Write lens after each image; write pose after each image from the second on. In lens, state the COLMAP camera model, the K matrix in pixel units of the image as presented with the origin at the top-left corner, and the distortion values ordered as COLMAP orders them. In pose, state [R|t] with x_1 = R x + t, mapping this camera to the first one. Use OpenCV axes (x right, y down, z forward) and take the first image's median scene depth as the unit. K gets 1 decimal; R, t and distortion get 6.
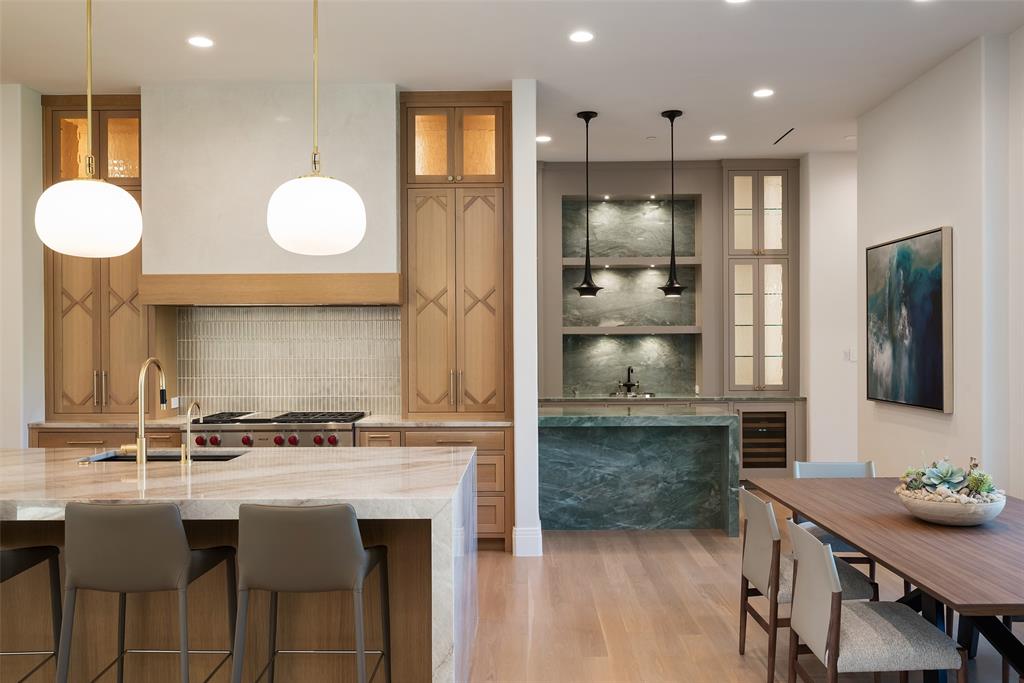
lens RADIAL K [[826.5, 0, 504.1], [0, 826.5, 341.5], [0, 0, 1]] dist [-0.003179, 0.003281]
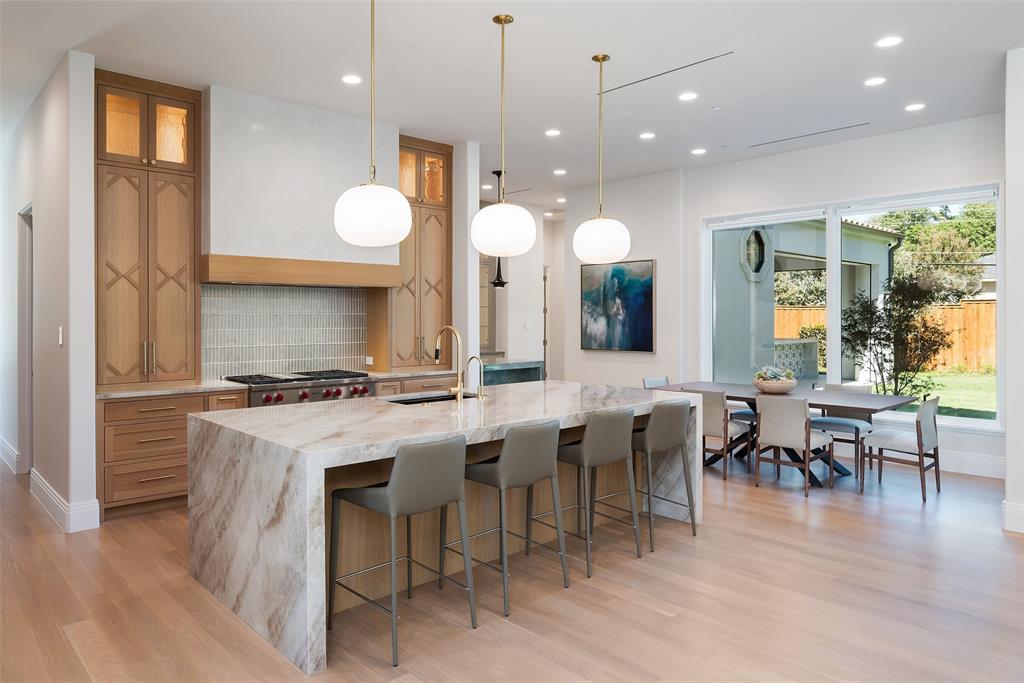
lens RADIAL K [[680.4, 0, 487.8], [0, 680.4, 316.6], [0, 0, 1]] dist [0.078466, 0.000480]
pose [[0.723256, 0.005393, 0.690559, -0.776405], [-0.006007, 0.999981, -0.001519, 0.003111], [-0.690553, -0.003050, 0.723275, 0.078106]]
